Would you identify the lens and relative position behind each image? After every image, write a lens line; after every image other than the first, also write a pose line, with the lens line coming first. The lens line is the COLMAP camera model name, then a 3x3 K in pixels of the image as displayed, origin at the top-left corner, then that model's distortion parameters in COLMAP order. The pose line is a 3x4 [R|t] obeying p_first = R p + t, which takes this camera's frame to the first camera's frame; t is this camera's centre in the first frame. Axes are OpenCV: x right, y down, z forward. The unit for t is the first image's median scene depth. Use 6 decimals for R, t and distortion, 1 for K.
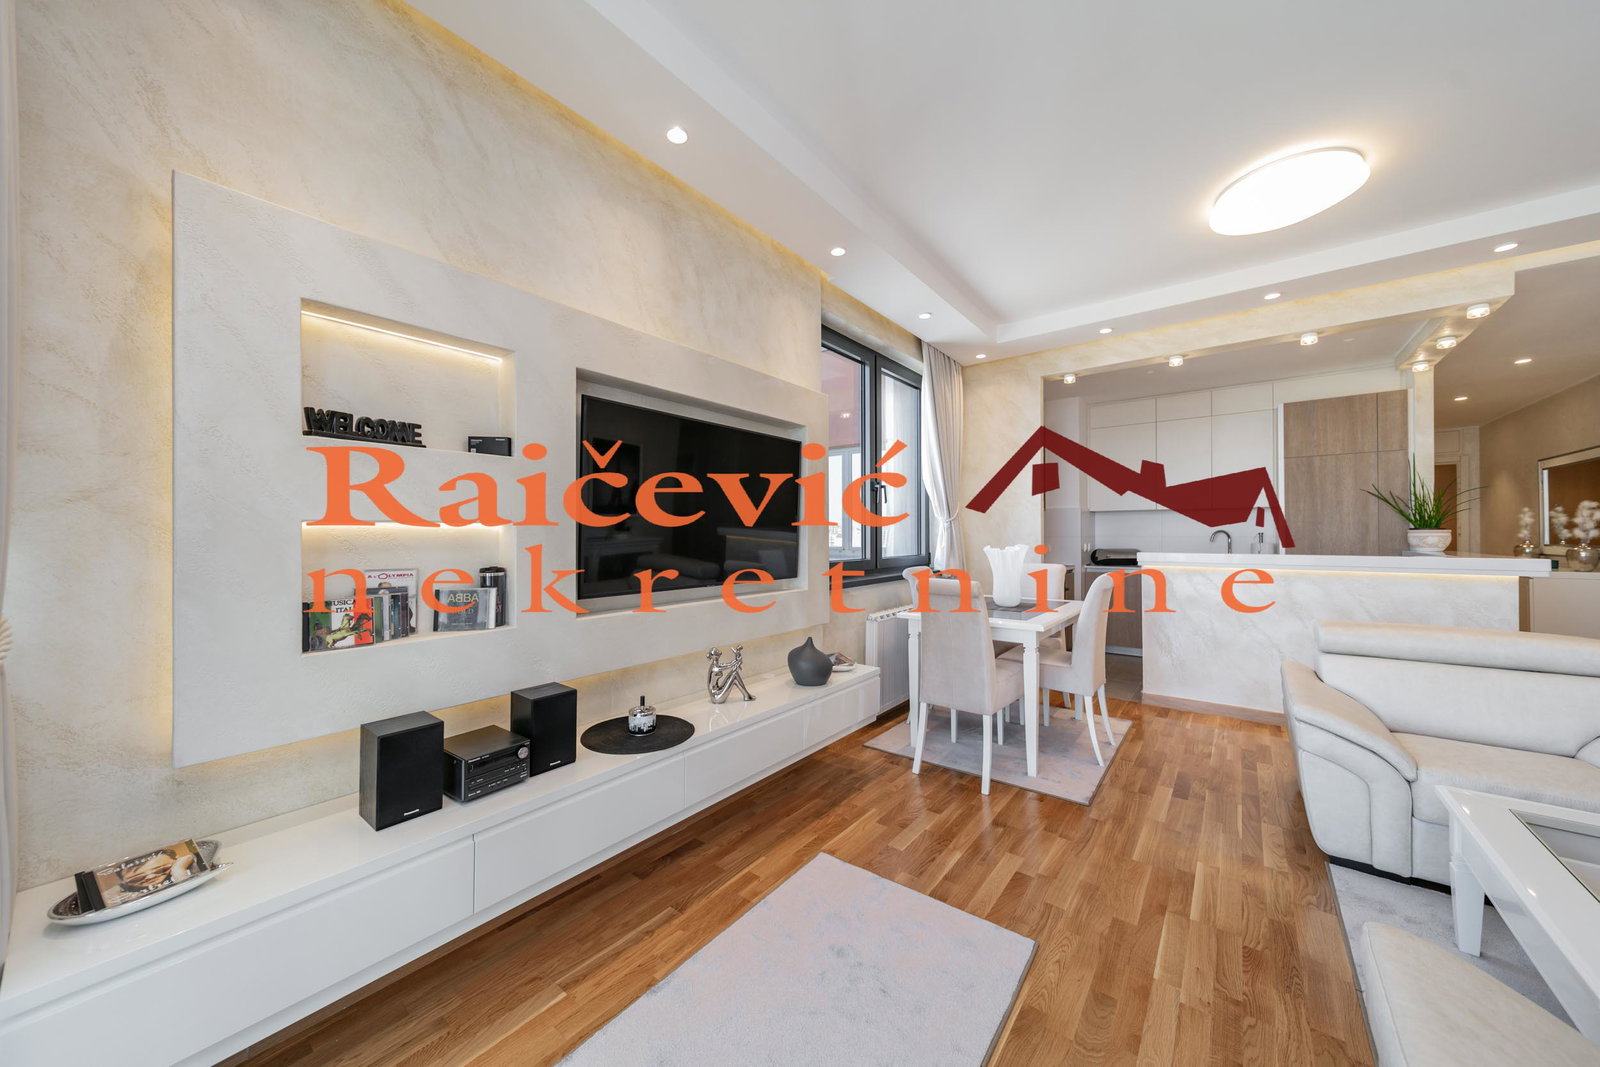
lens RADIAL K [[559.3, 0, 799.5], [0, 559.3, 535.0], [0, 0, 1]] dist [0.002898, 0.000255]
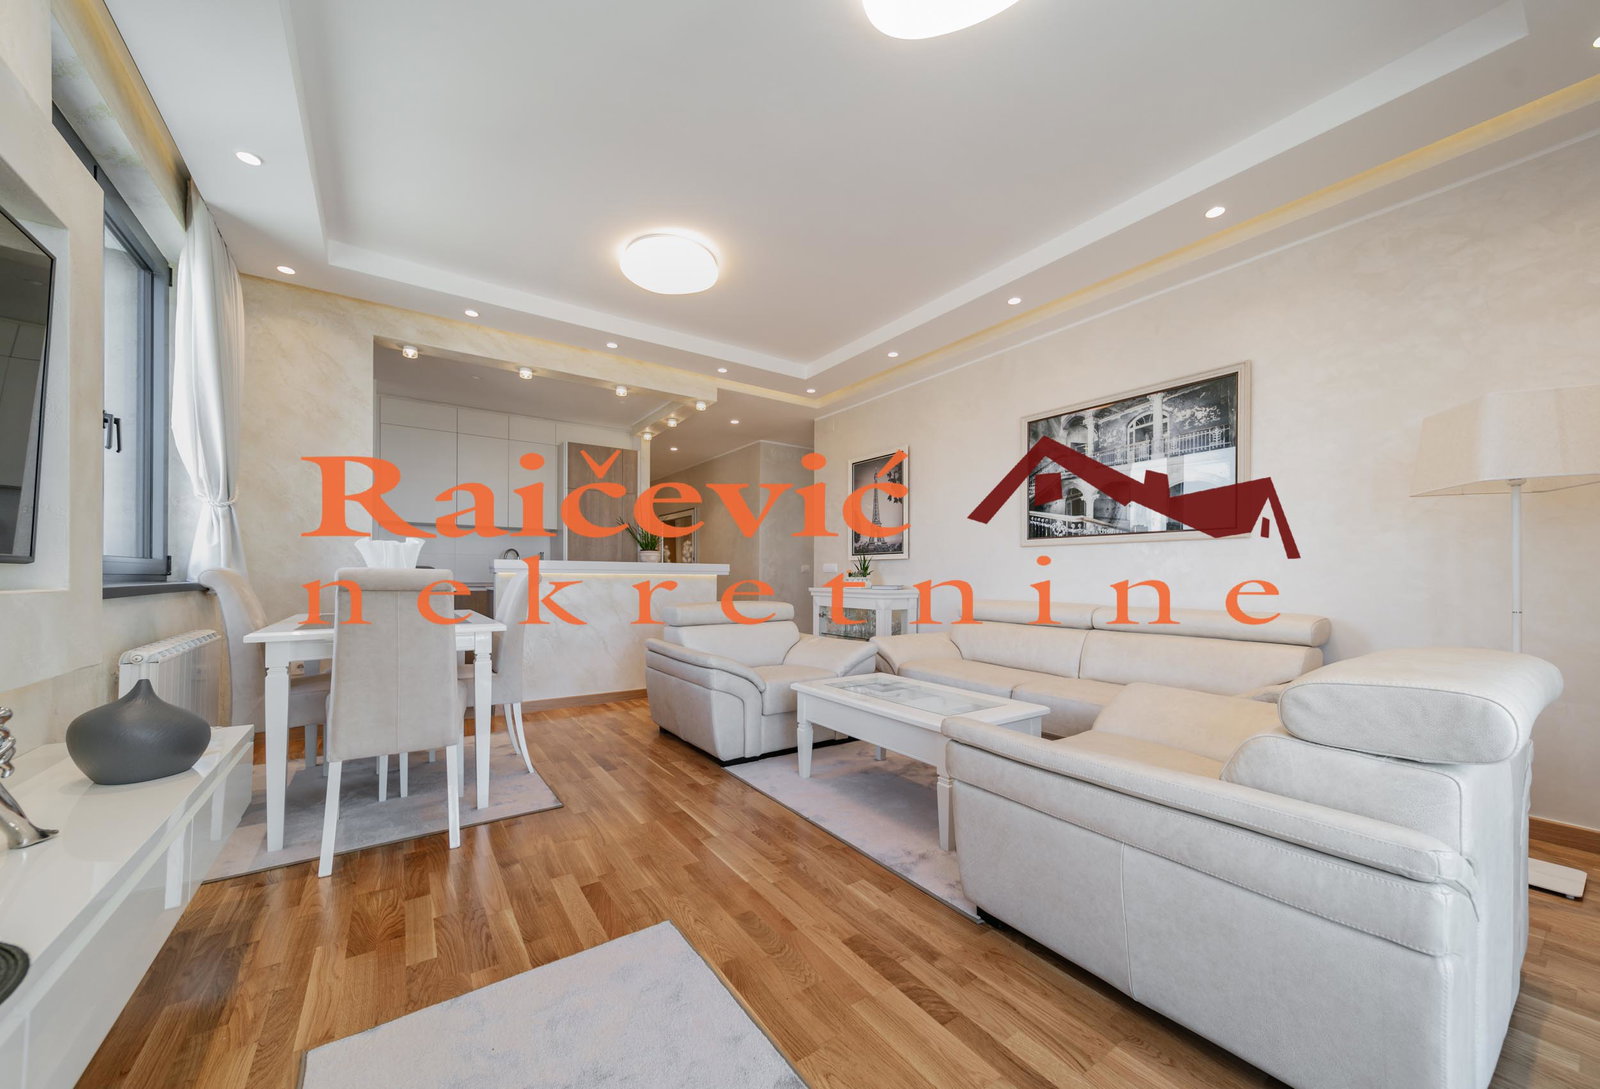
lens RADIAL K [[581.0, 0, 793.8], [0, 581.0, 574.2], [0, 0, 1]] dist [0.012138, -0.000006]
pose [[0.299464, 0.009388, 0.954061, -0.278583], [-0.007634, 0.999943, -0.007444, 0.086943], [-0.954077, -0.005054, 0.299519, 0.302228]]
